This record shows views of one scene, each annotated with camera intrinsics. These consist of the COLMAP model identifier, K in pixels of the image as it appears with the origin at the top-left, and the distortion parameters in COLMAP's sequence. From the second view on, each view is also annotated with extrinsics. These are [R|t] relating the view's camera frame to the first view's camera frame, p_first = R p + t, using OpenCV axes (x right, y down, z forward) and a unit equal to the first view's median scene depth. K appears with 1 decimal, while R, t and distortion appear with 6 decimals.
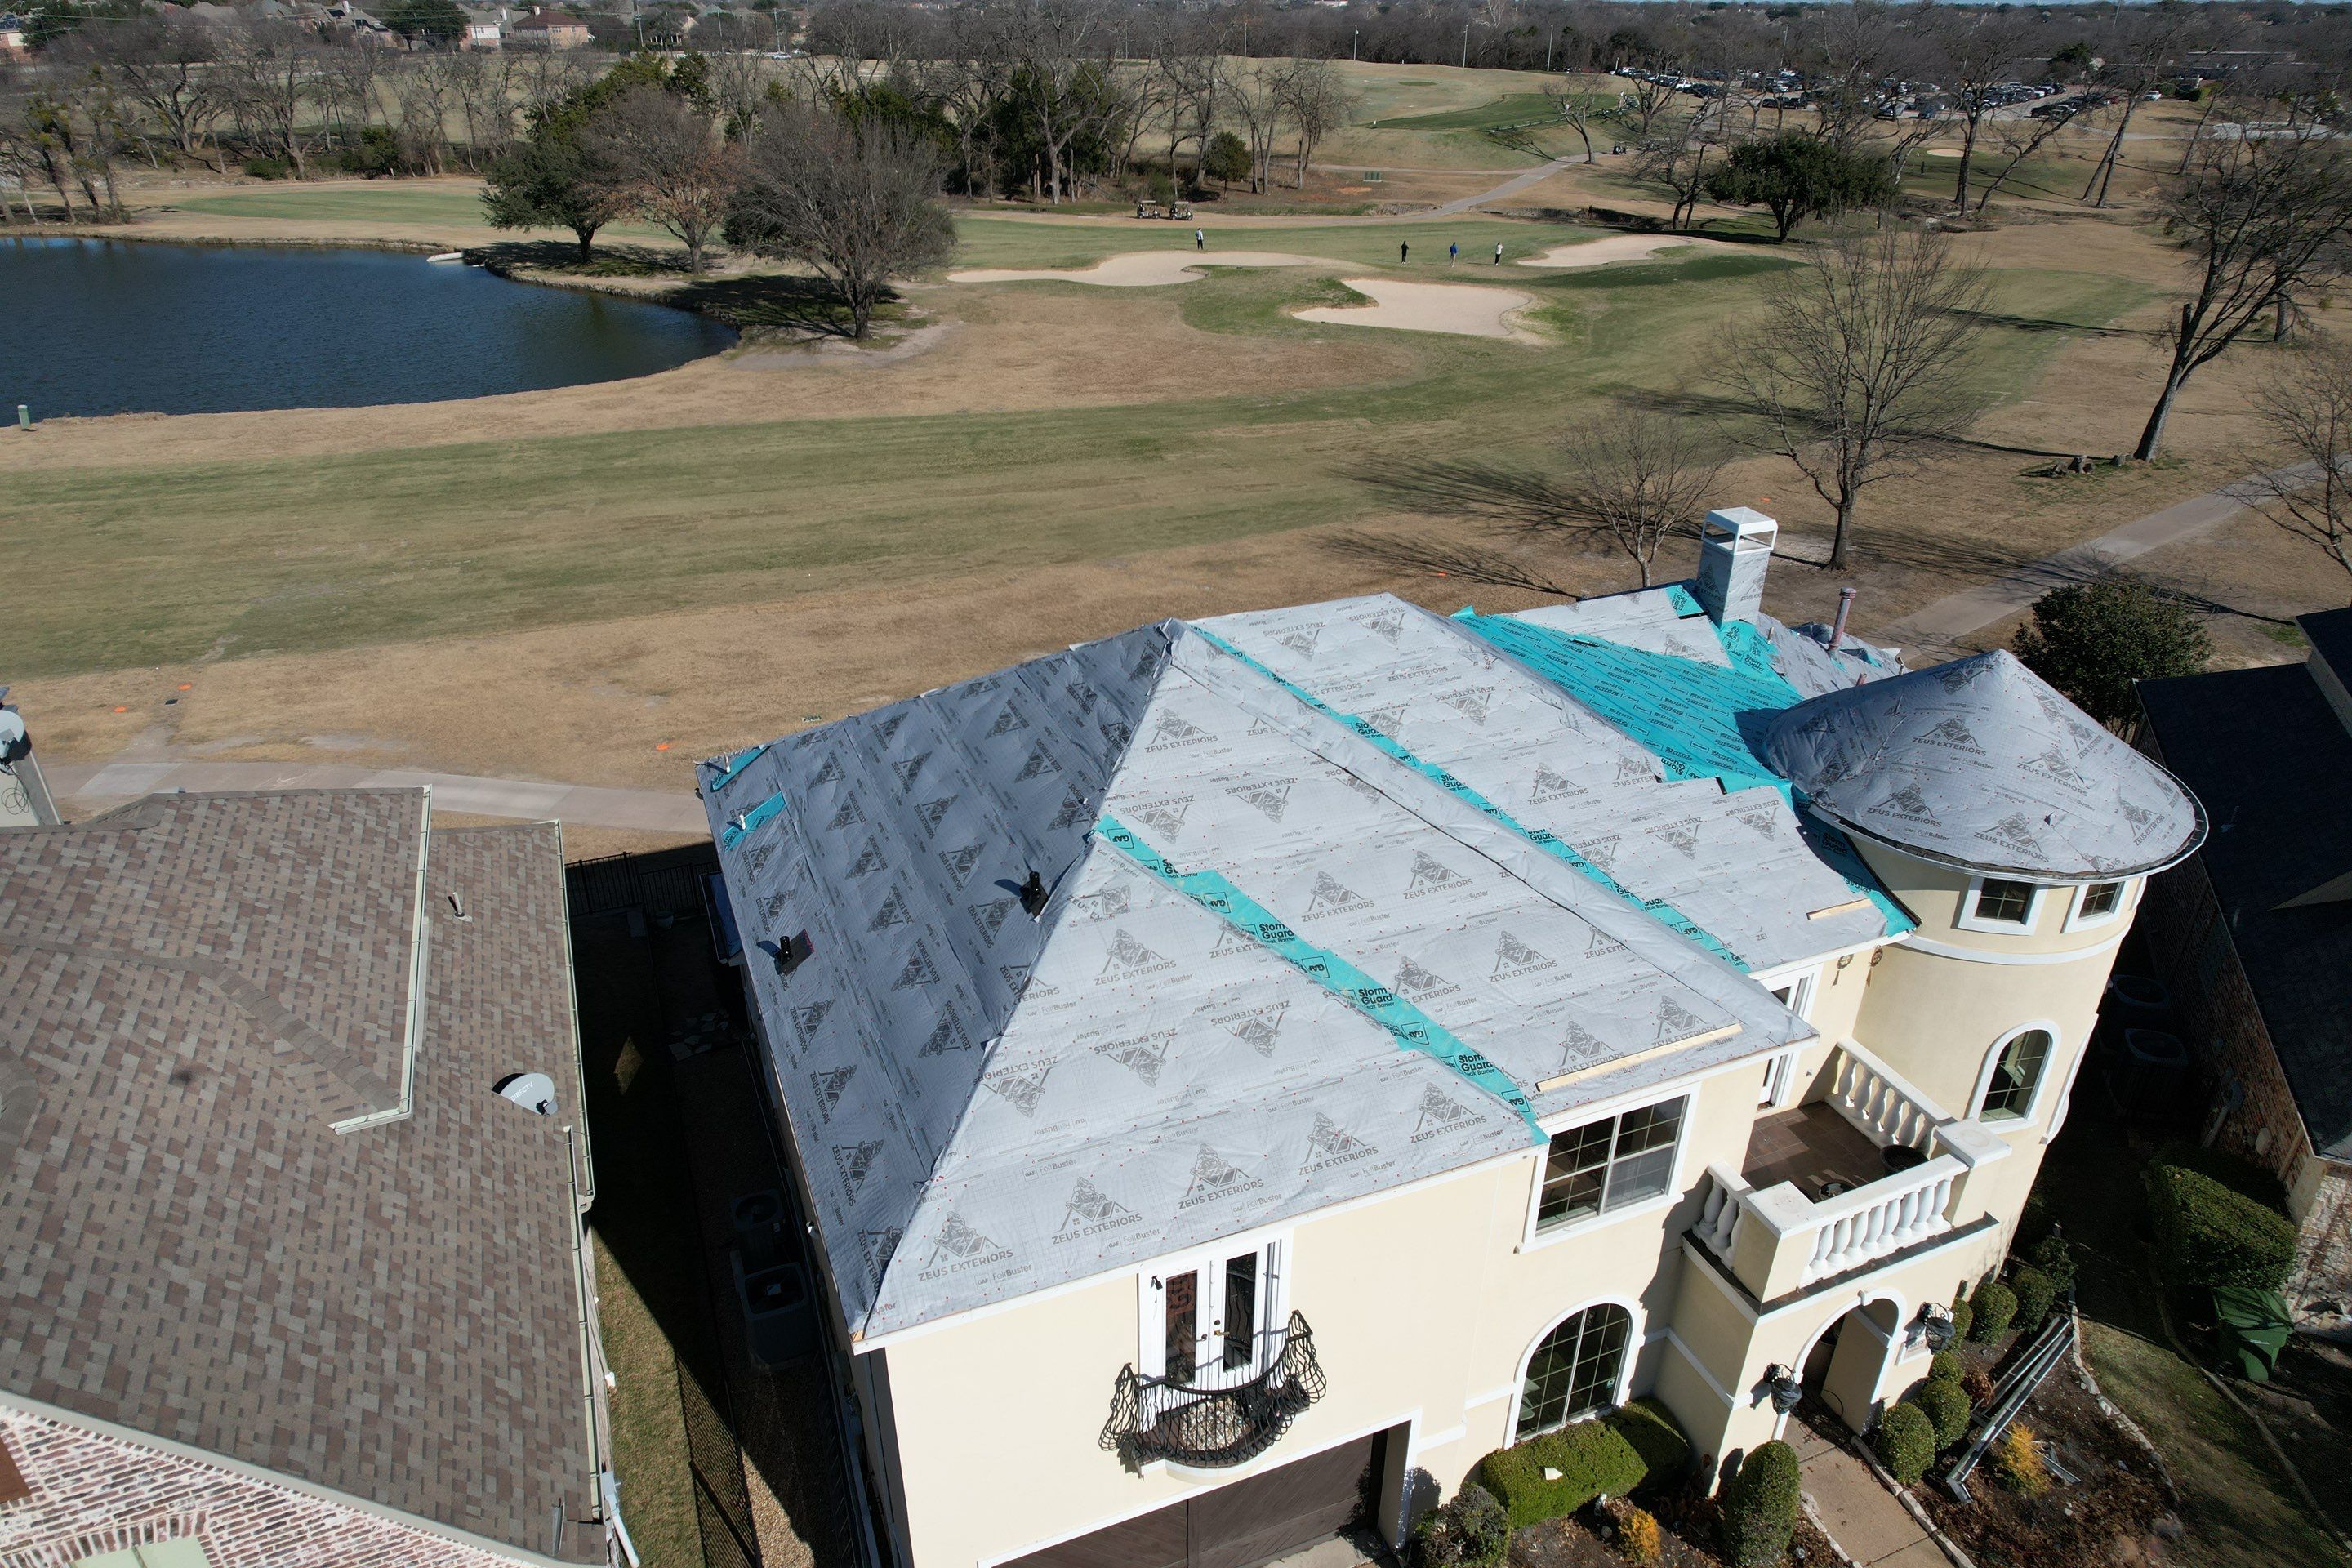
lens RADIAL K [[1503.1, 0, 1176.0], [0, 1503.1, 784.0], [0, 0, 1]] dist [-0.082320, 0.073193]
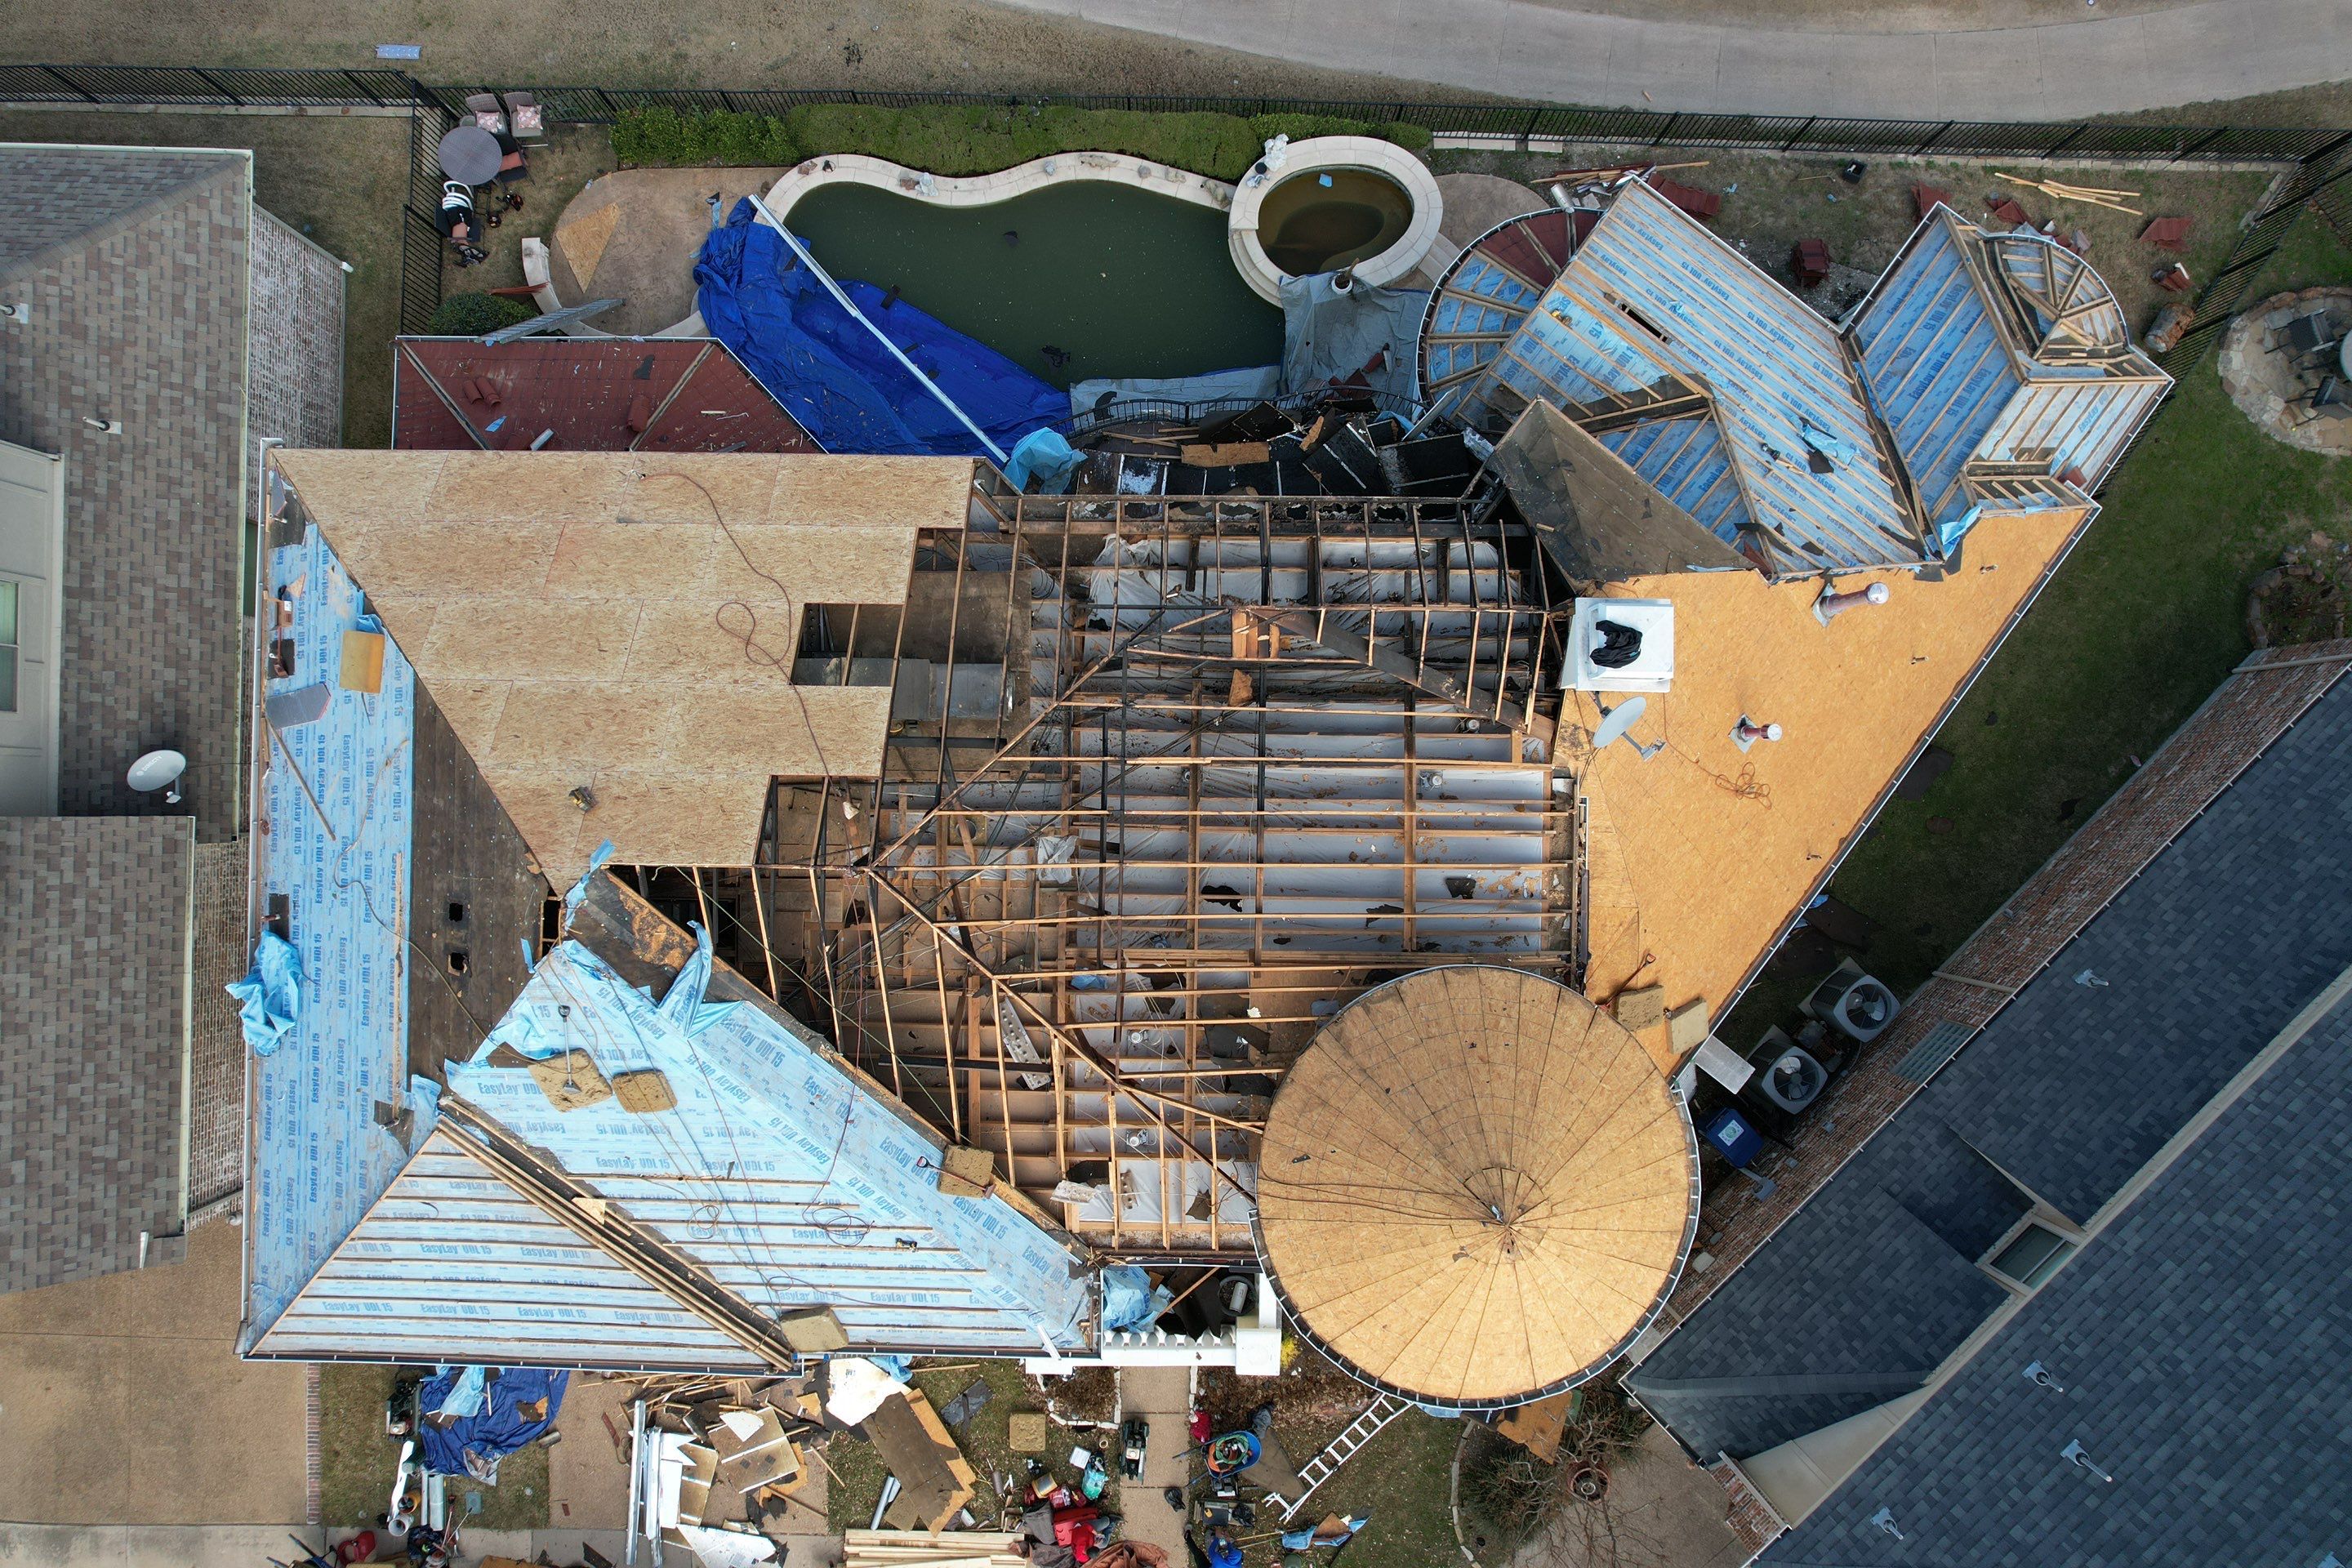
lens RADIAL K [[1481.6, 0, 1184.9], [0, 1481.6, 785.8], [0, 0, 1]] dist [-0.085642, 0.071321]
pose [[0.917853, 0.396899, 0.004223, 0.082219], [-0.190158, 0.430364, 0.882398, -0.263045], [0.348405, -0.810715, 0.470485, 0.215448]]
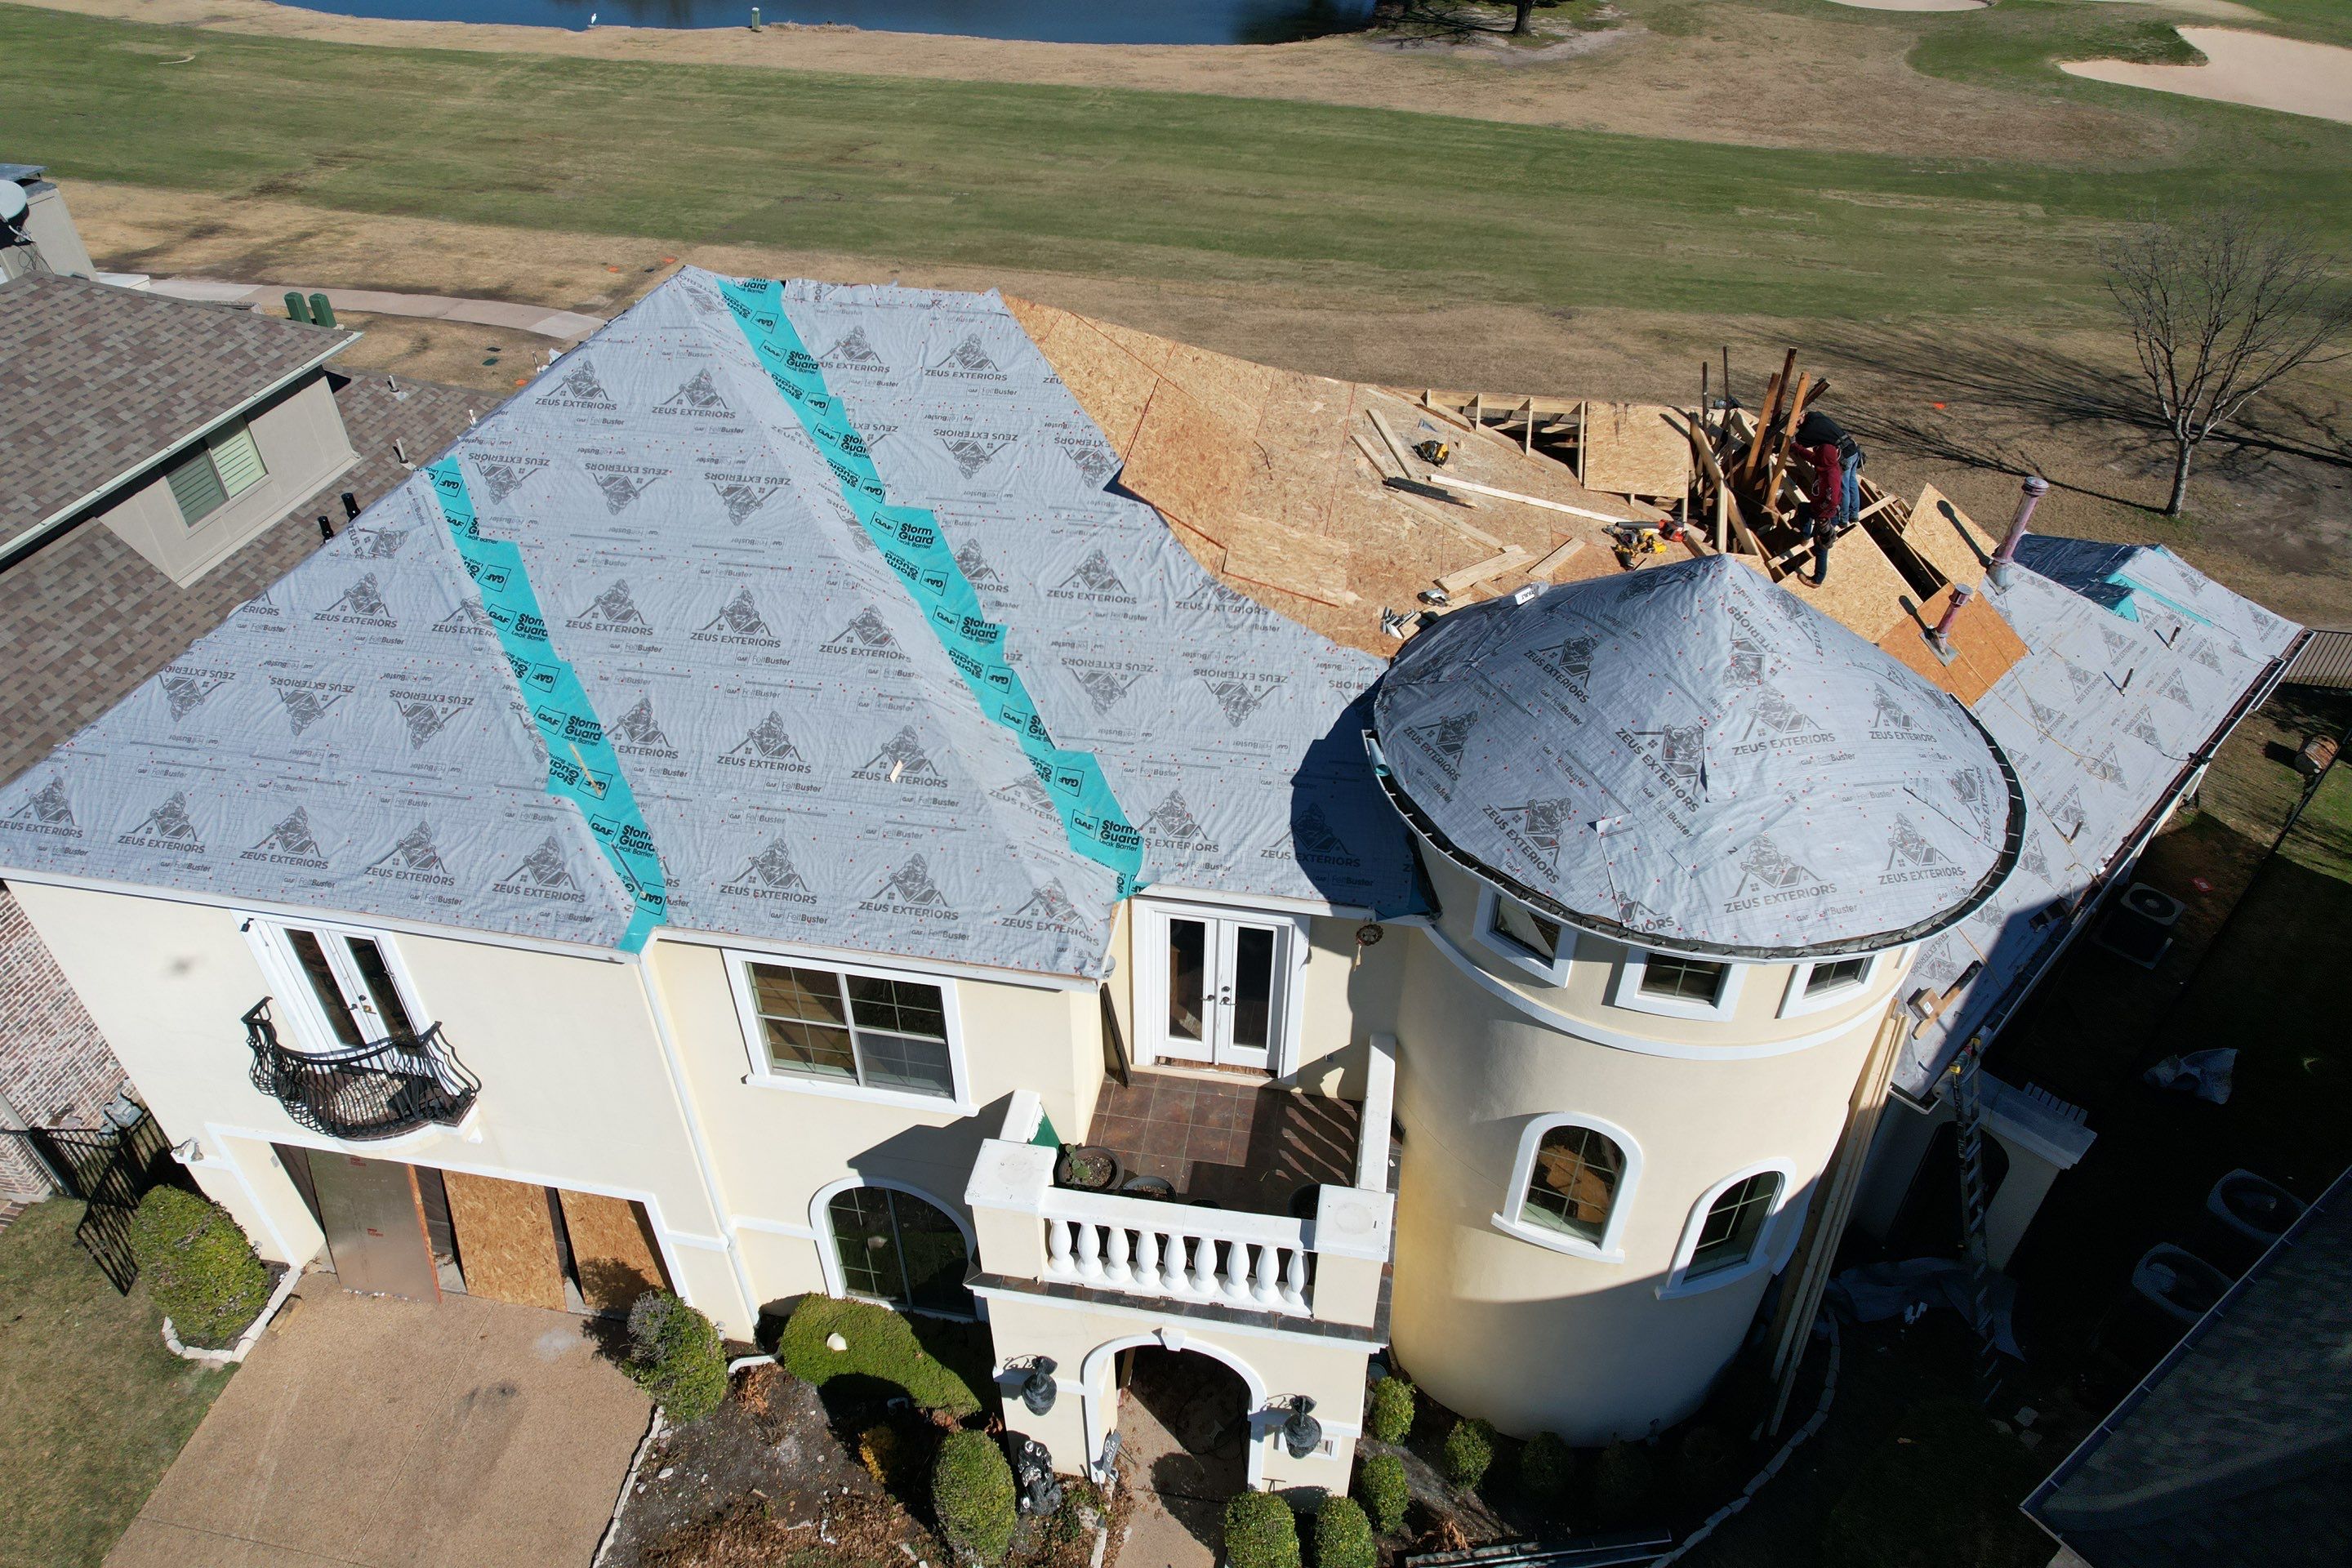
lens RADIAL K [[1503.1, 0, 1176.0], [0, 1503.1, 784.0], [0, 0, 1]] dist [-0.082320, 0.073193]
pose [[0.851153, 0.317661, -0.417888, 0.187754], [-0.242530, 0.944020, 0.223620, -0.024103], [0.465530, -0.088984, 0.880547, 0.096820]]
